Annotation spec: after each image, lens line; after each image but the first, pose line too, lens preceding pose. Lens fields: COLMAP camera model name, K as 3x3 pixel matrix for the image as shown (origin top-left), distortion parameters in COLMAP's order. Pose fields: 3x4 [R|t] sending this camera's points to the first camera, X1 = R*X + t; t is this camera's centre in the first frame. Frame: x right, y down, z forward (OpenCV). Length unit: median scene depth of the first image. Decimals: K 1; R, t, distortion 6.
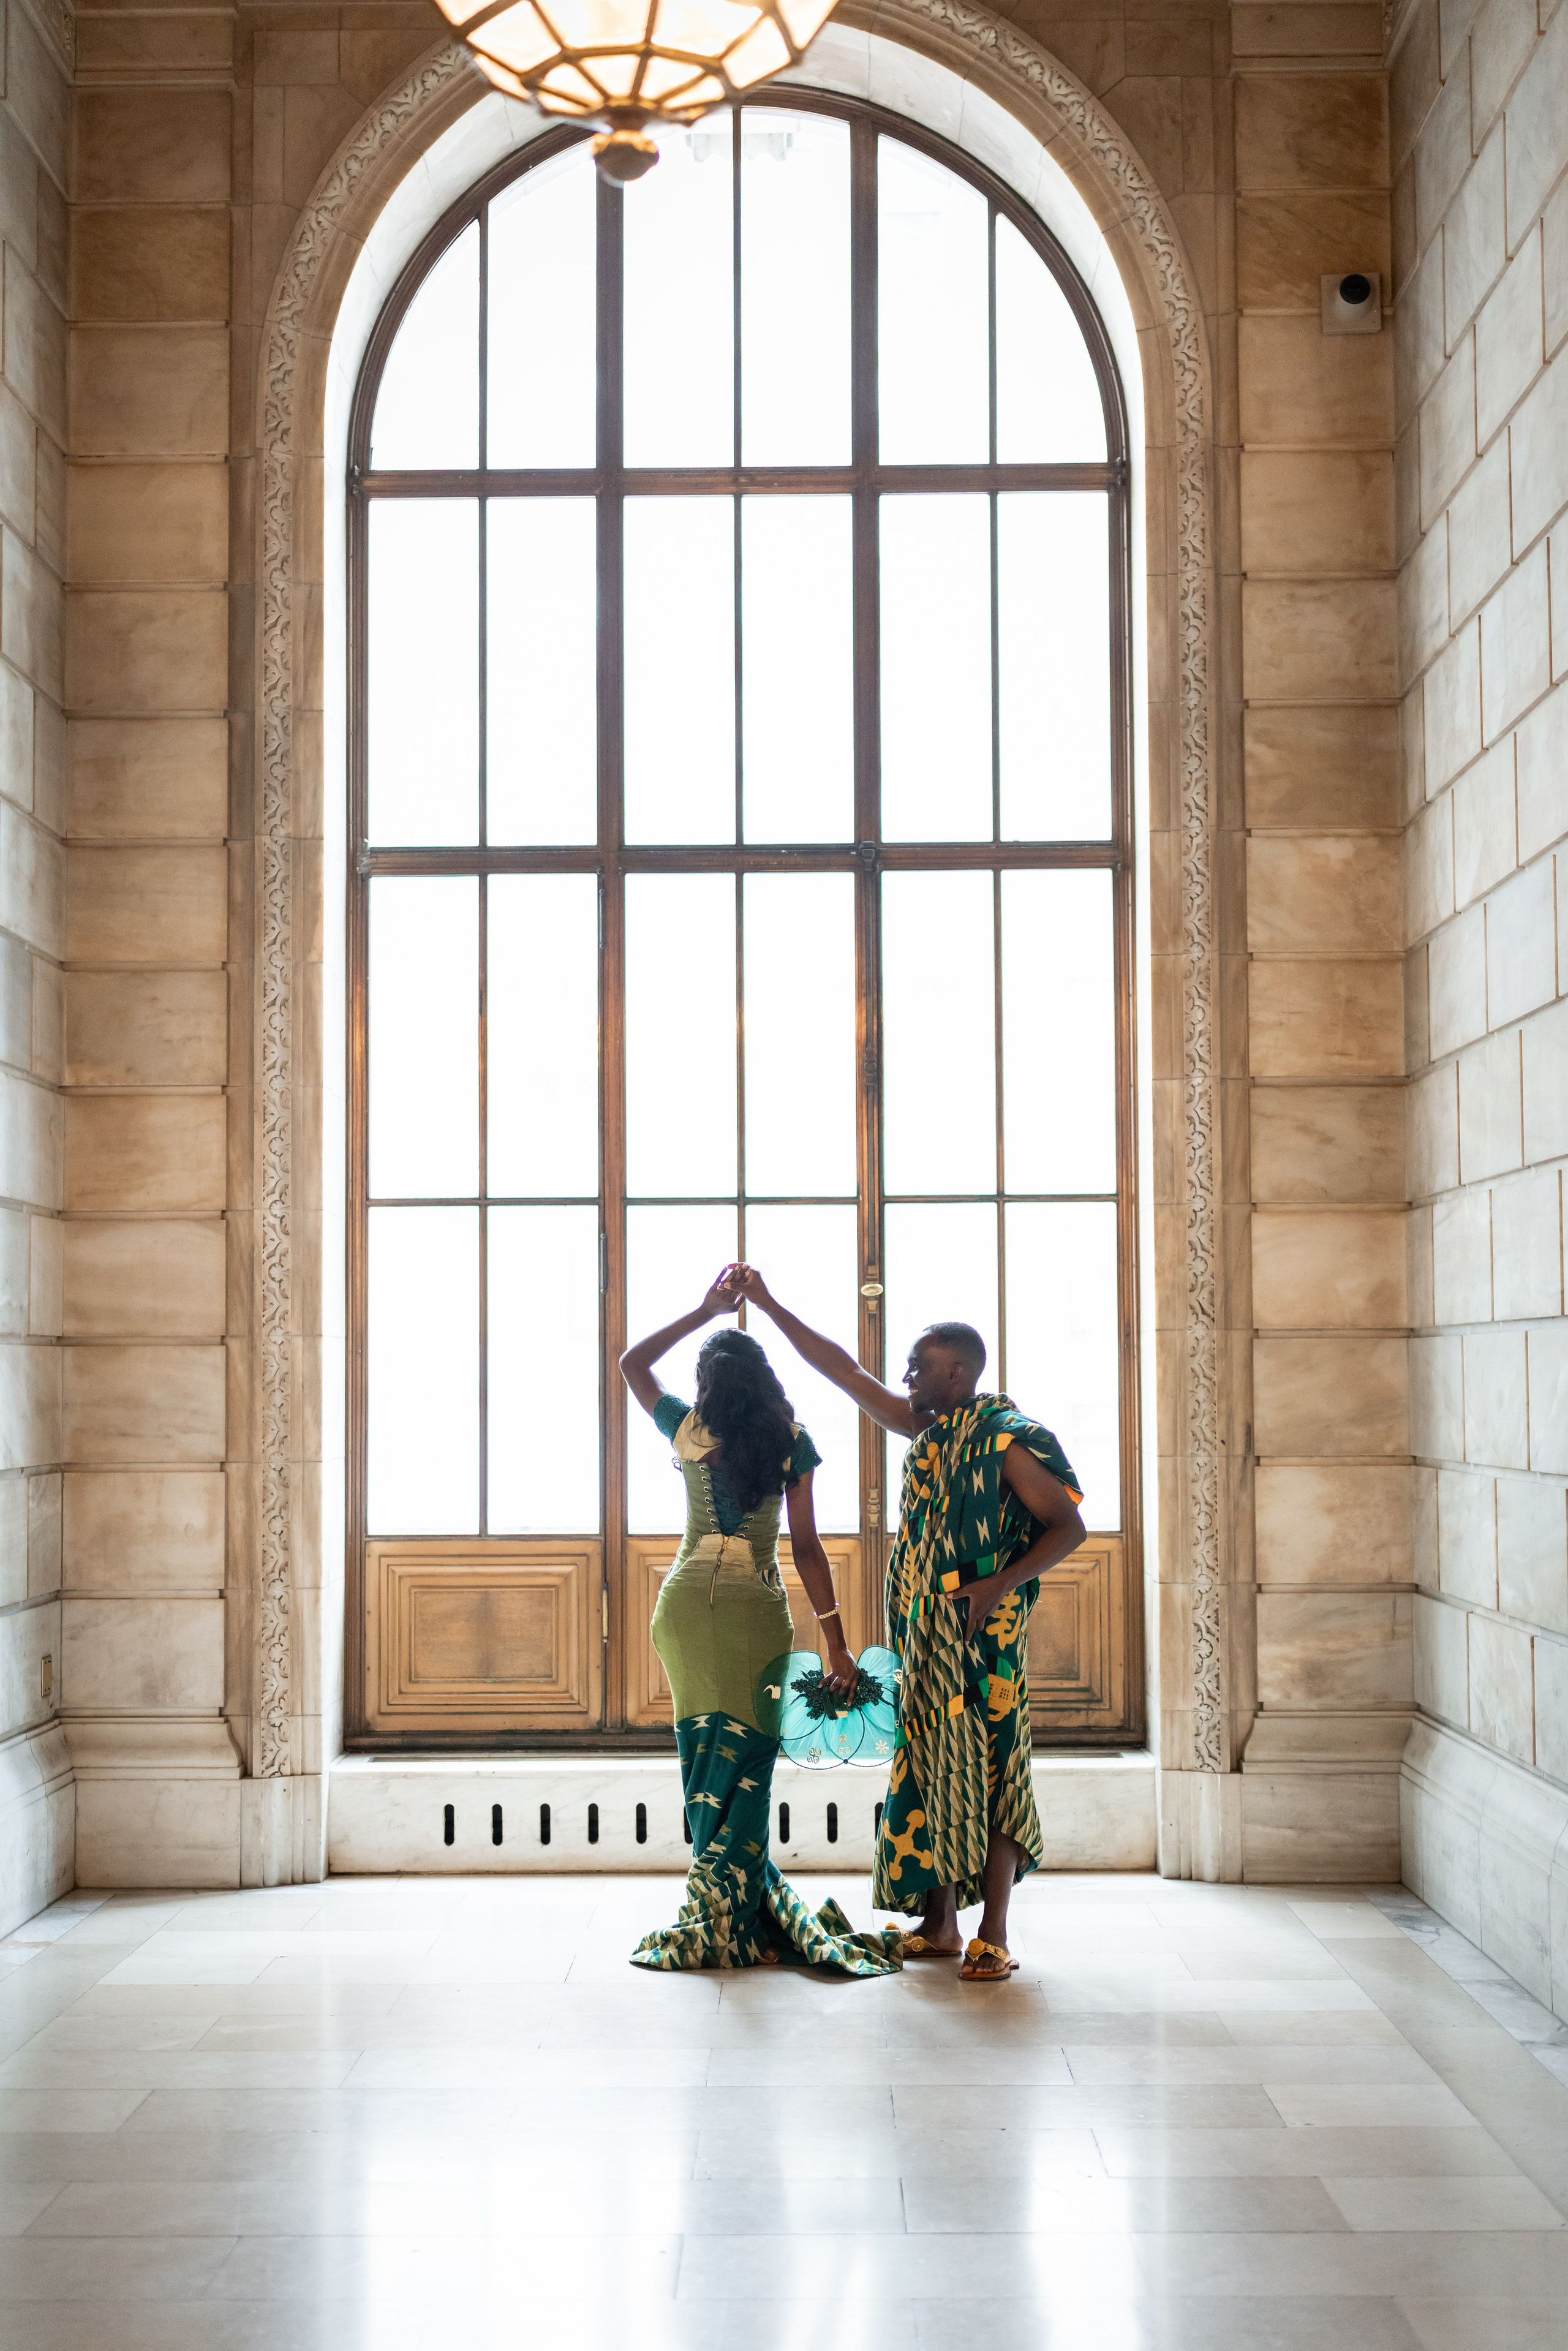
lens RADIAL K [[3227.6, 0, 762.3], [0, 3227.6, 1157.8], [0, 0, 1]] dist [-0.015319, 0.000000]
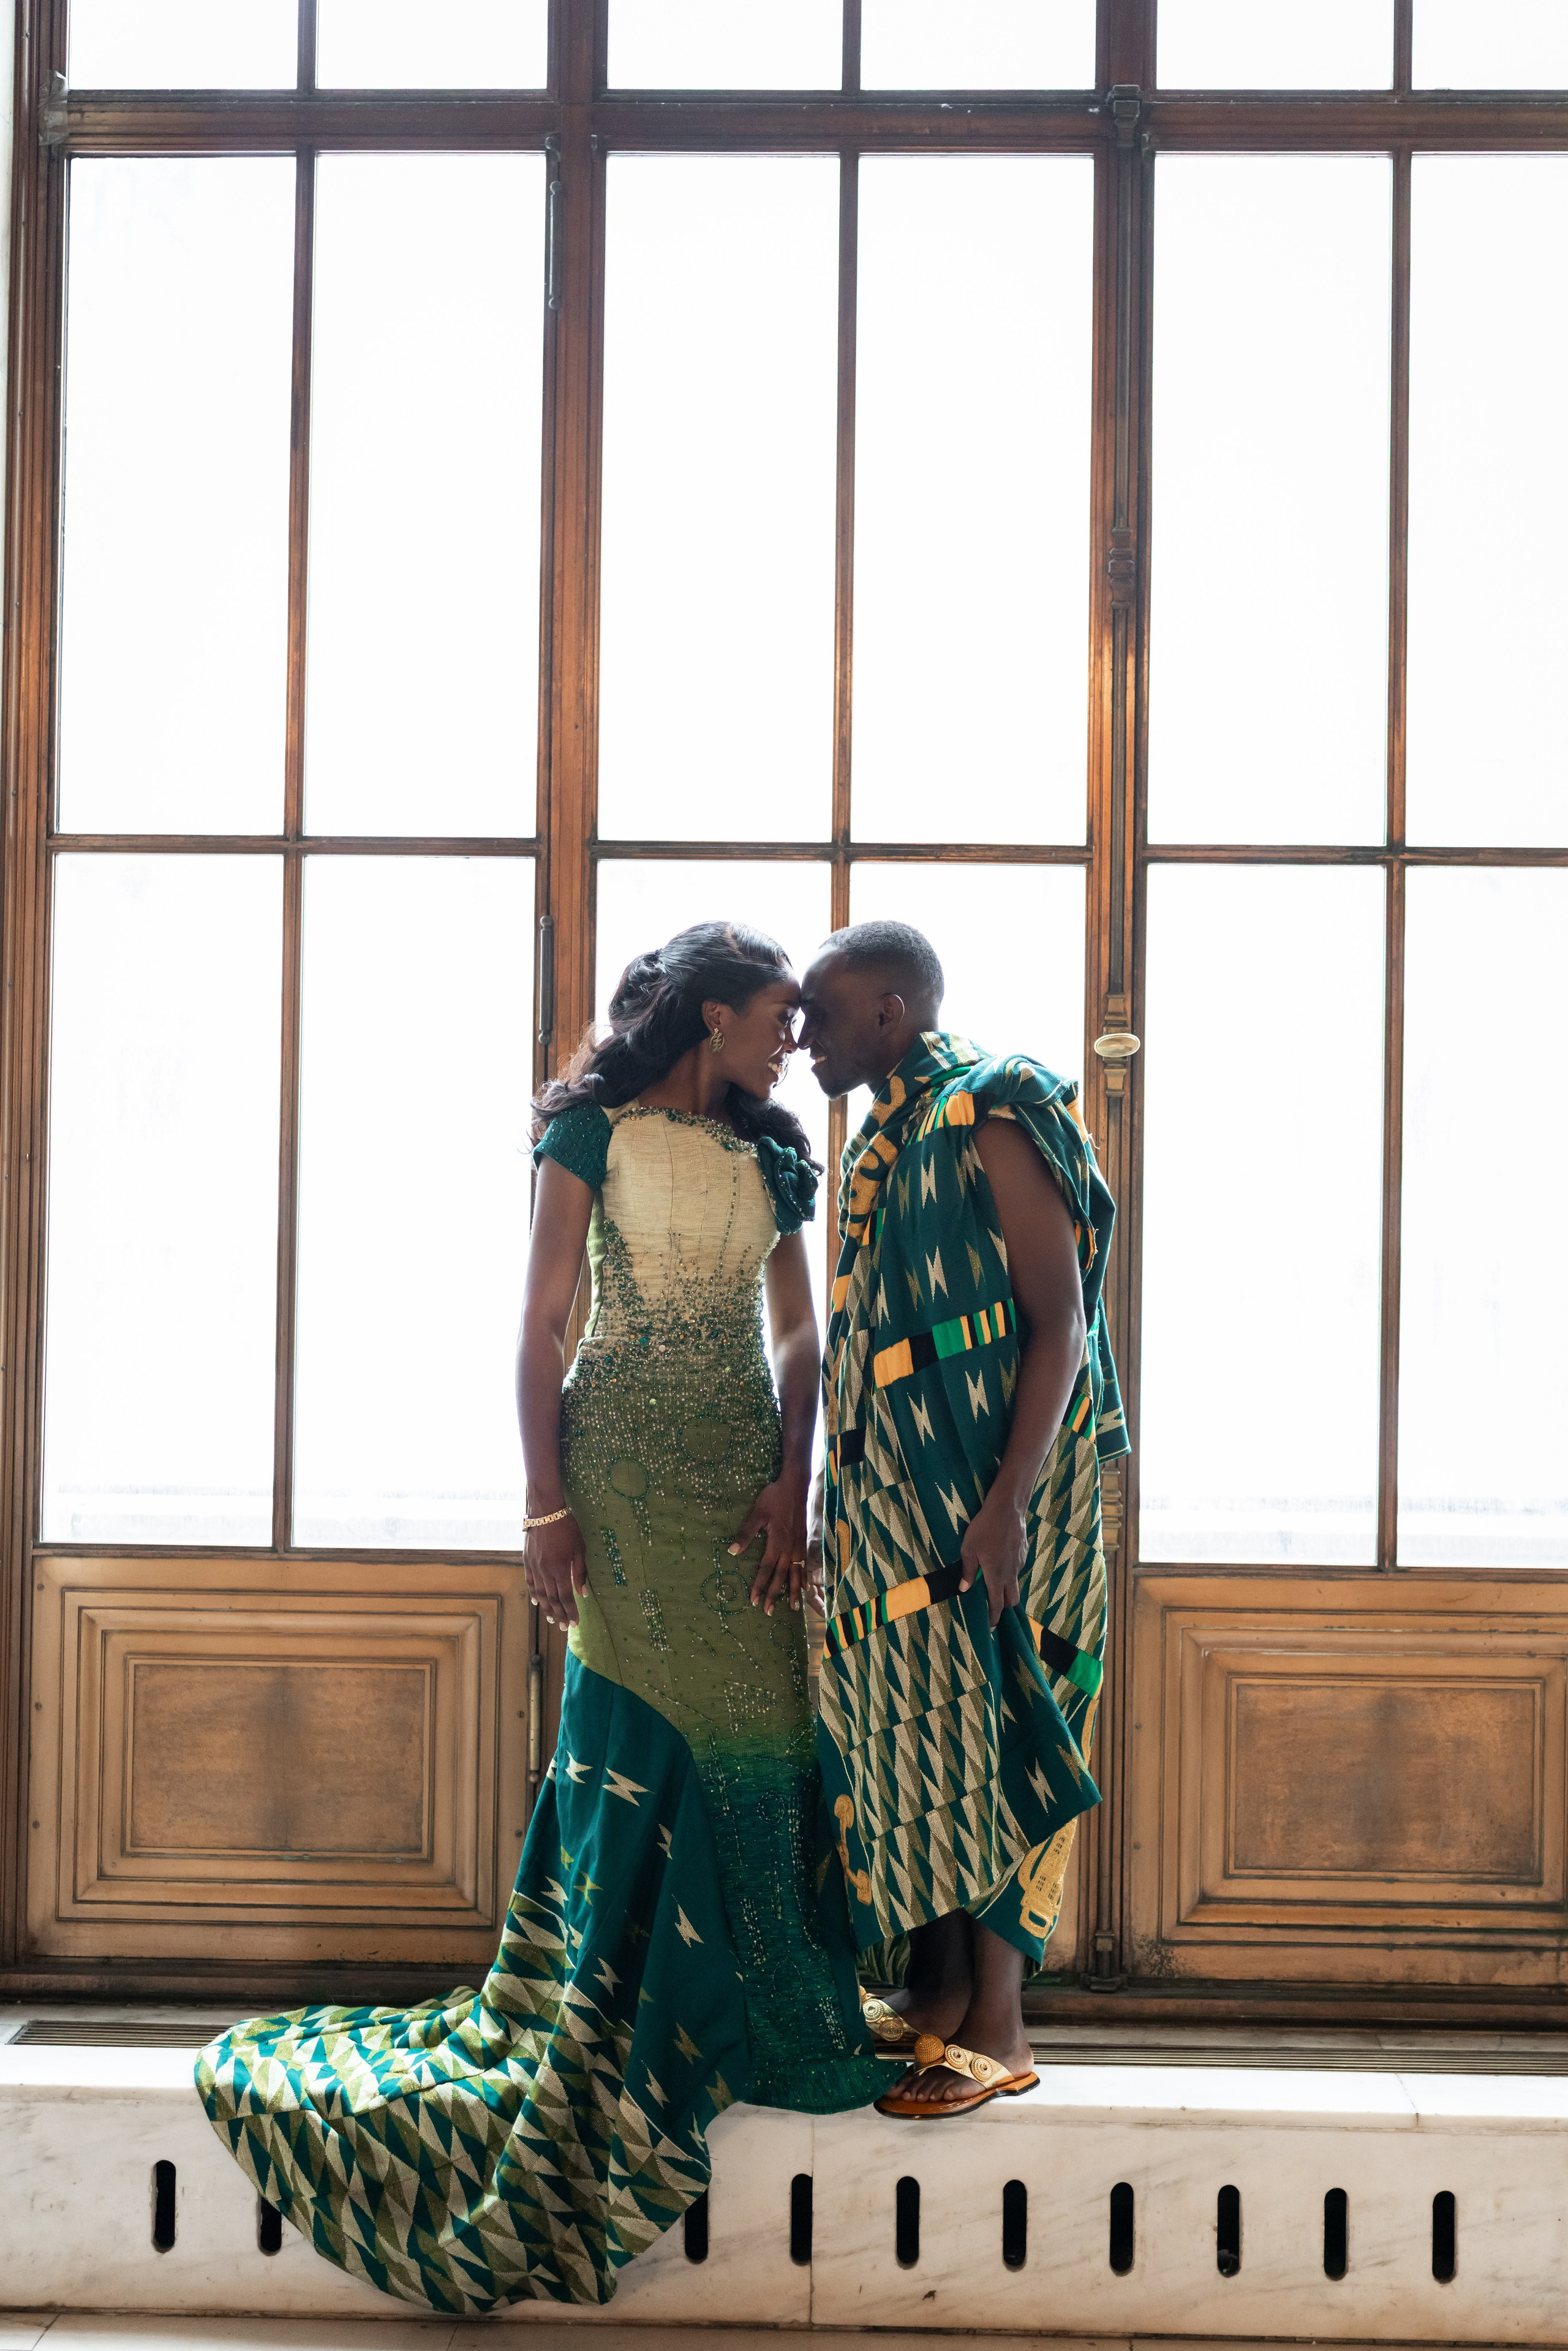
lens RADIAL K [[3227.6, 0, 796.1], [0, 3227.6, 1168.0], [0, 0, 1]] dist [-0.015319, 0.000000]
pose [[0.999597, 0.019596, -0.020534, -0.002549], [-0.018674, 0.998850, 0.044163, 0.040915], [0.021376, -0.043762, 0.998813, 0.560714]]
